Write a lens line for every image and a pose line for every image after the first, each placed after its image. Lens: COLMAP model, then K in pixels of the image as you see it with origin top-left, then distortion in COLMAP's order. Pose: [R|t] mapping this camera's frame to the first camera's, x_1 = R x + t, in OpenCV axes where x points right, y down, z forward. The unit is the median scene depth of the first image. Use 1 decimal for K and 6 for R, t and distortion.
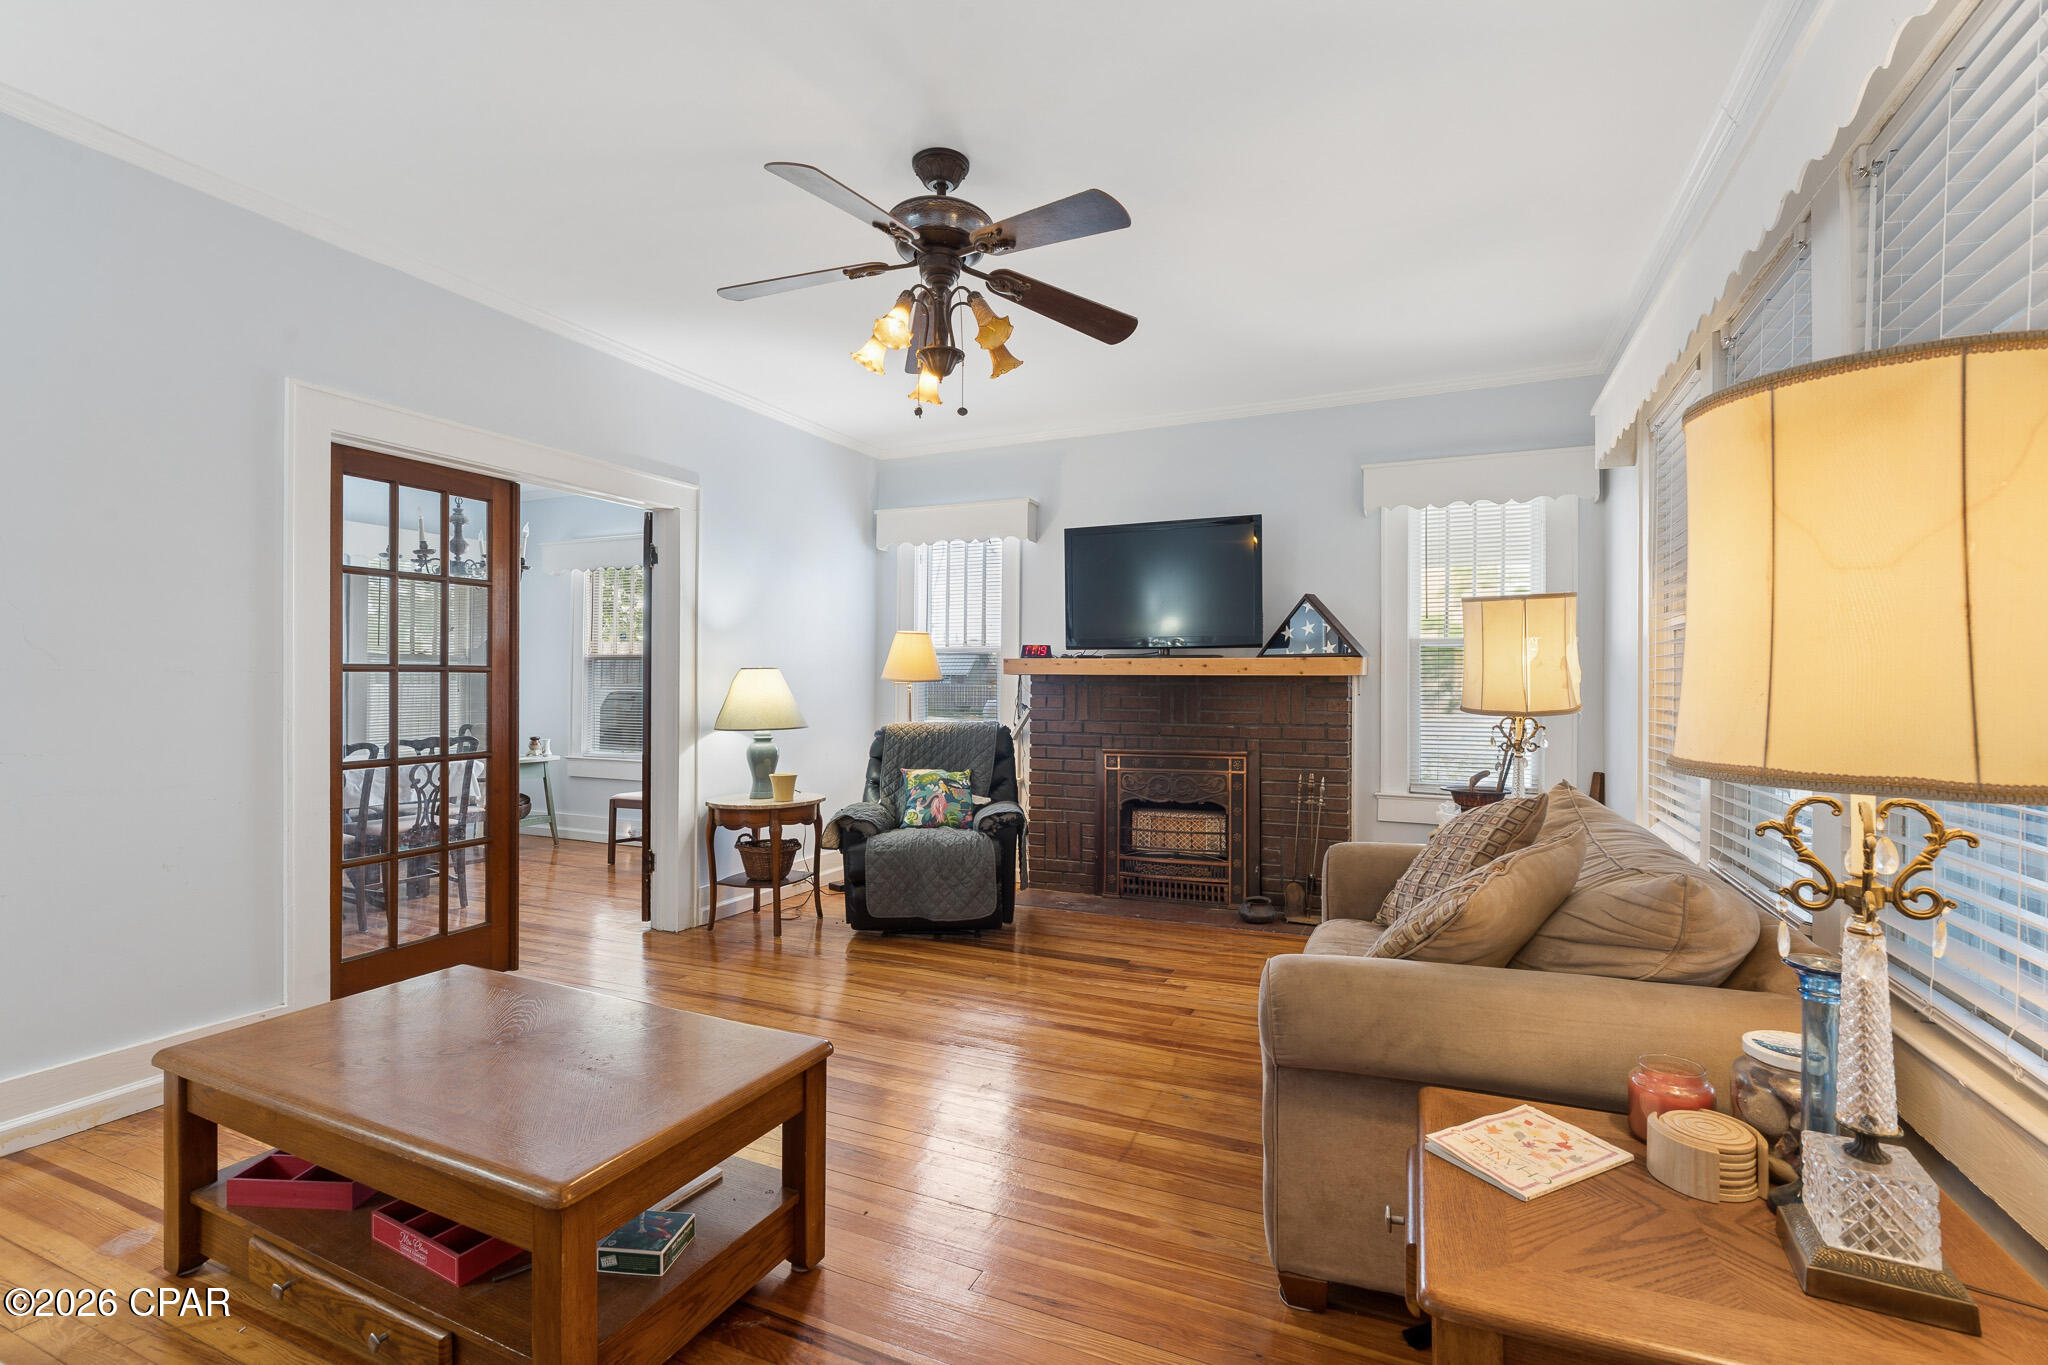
lens RADIAL K [[918.7, 0, 1018.5], [0, 918.7, 684.7], [0, 0, 1]] dist [-0.018457, 0.000205]
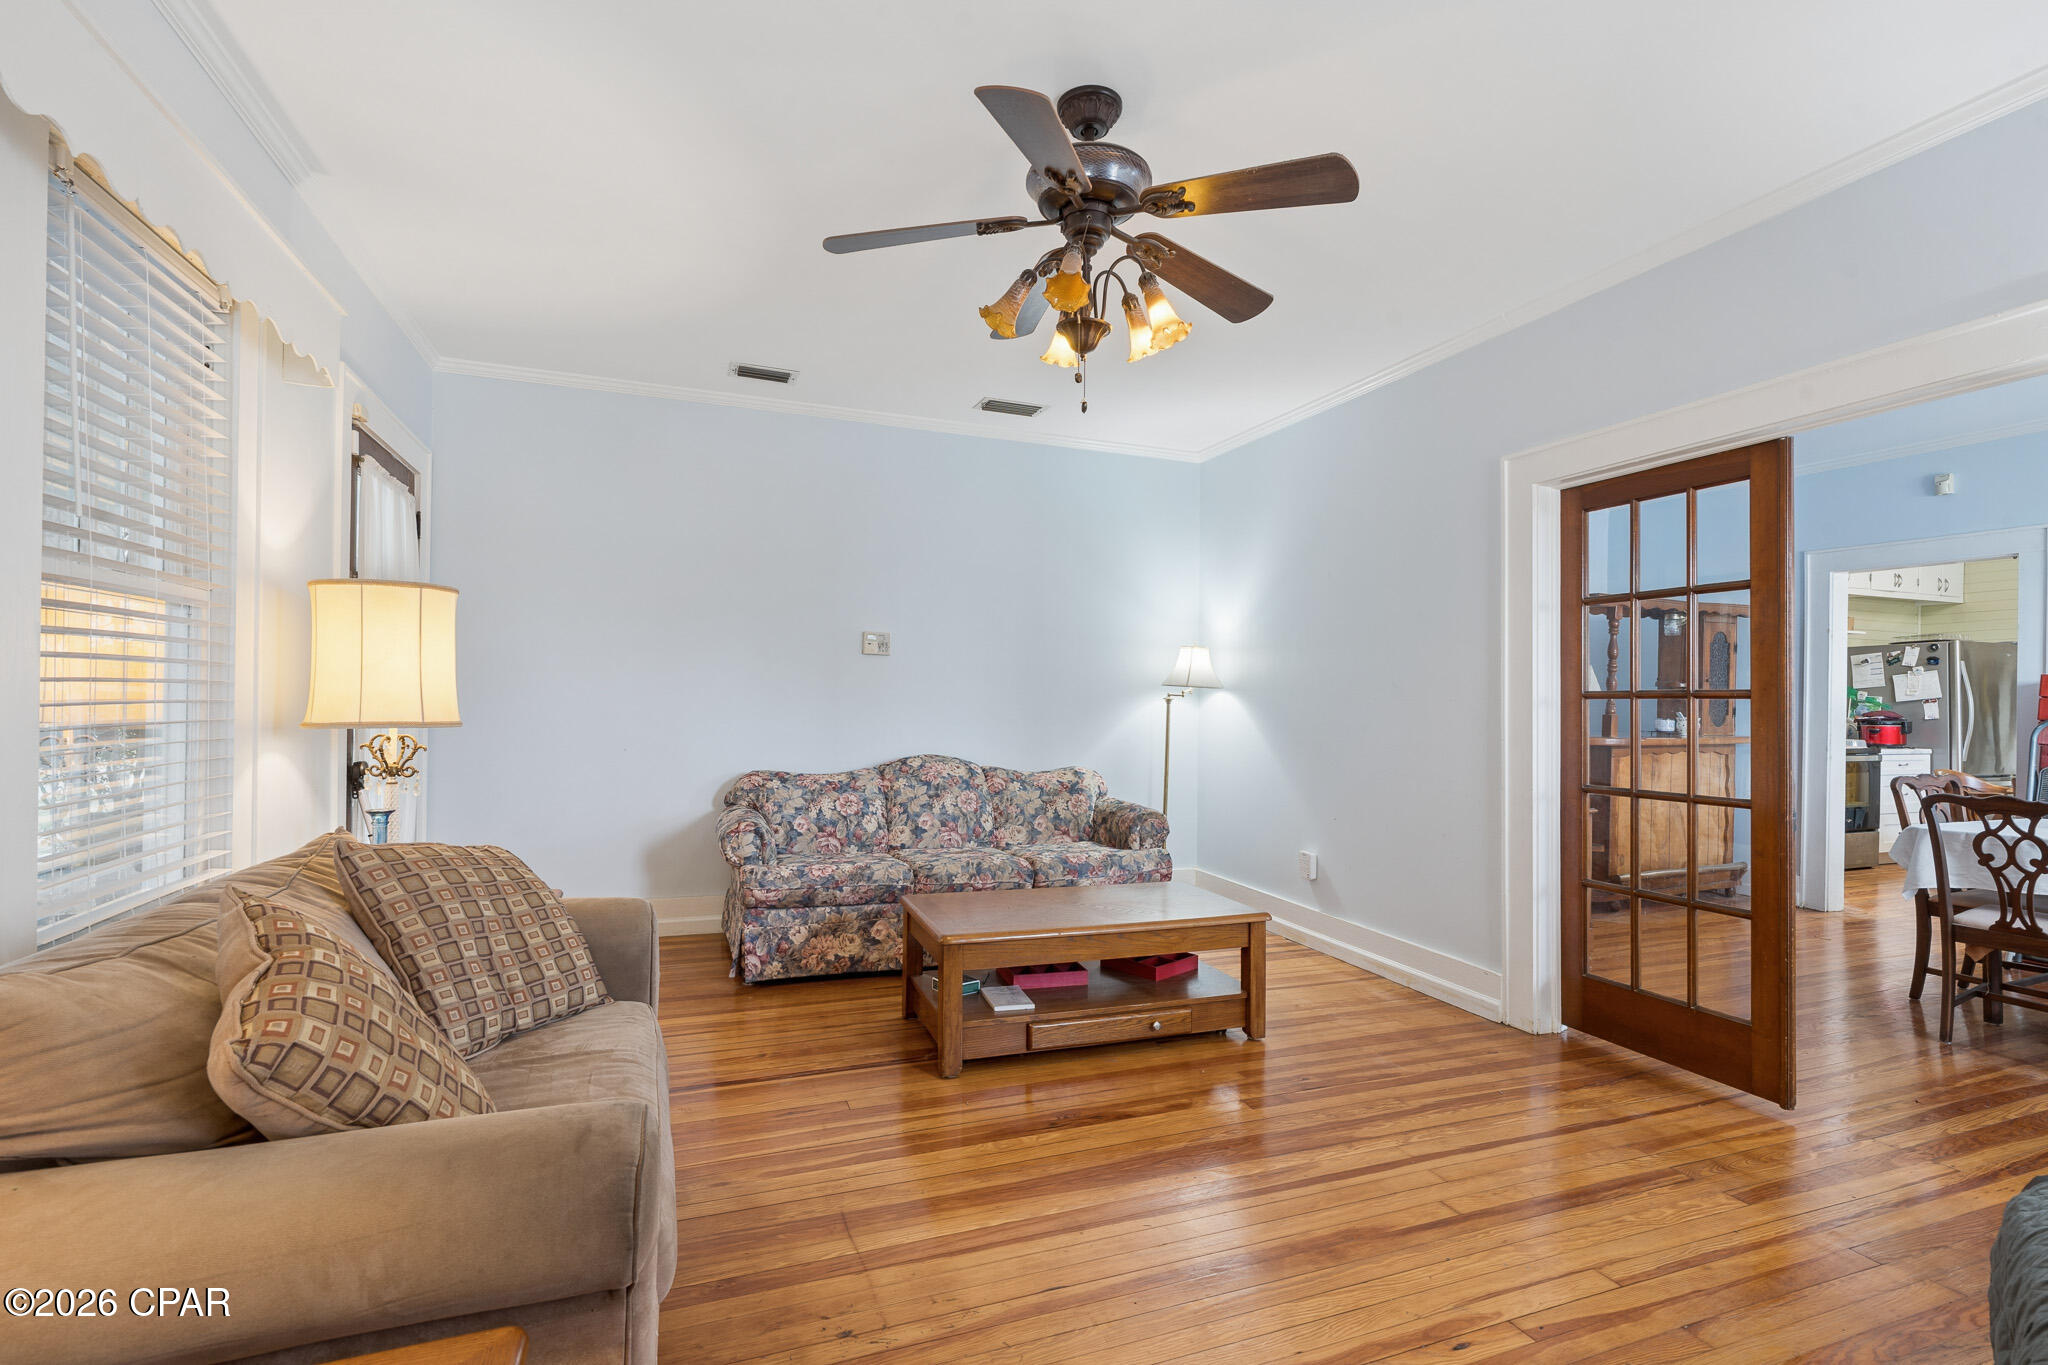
lens RADIAL K [[918.7, 0, 1018.5], [0, 918.7, 684.7], [0, 0, 1]] dist [-0.018457, 0.000205]
pose [[-0.712787, -0.023881, -0.700974, 0.465508], [-0.018362, 0.999713, -0.015387, -0.002014], [0.701140, 0.001904, -0.713021, 1.288034]]
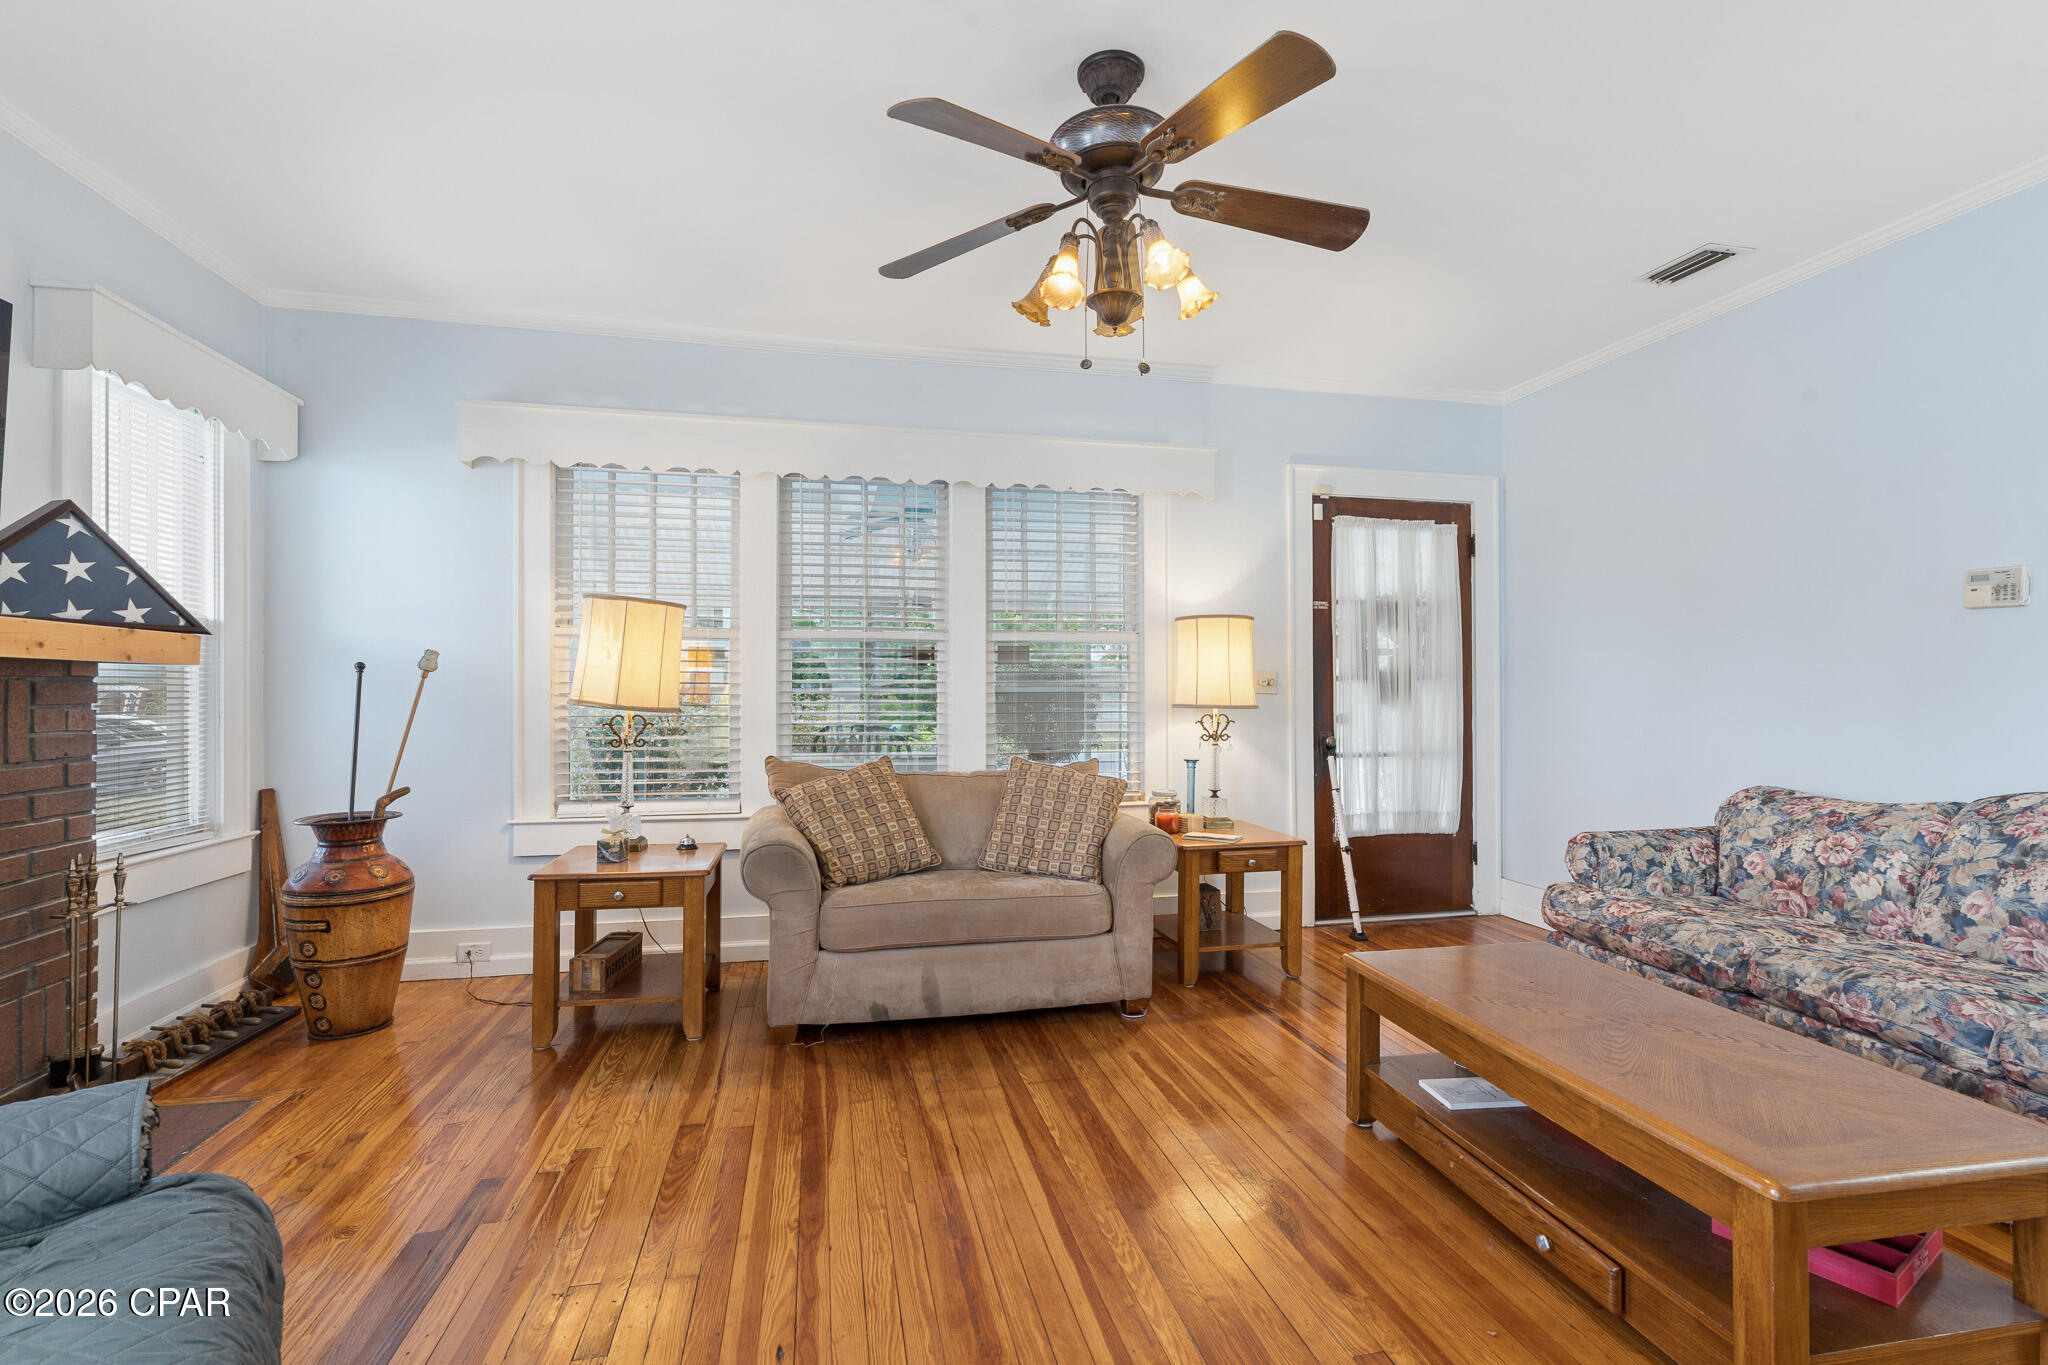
lens RADIAL K [[918.7, 0, 1018.5], [0, 918.7, 684.7], [0, 0, 1]] dist [-0.018457, 0.000205]
pose [[-0.594261, -0.000793, 0.804272, -0.586541], [-0.000024, 1.000000, 0.000969, 0.000981], [-0.804272, 0.000557, -0.594261, 1.285075]]
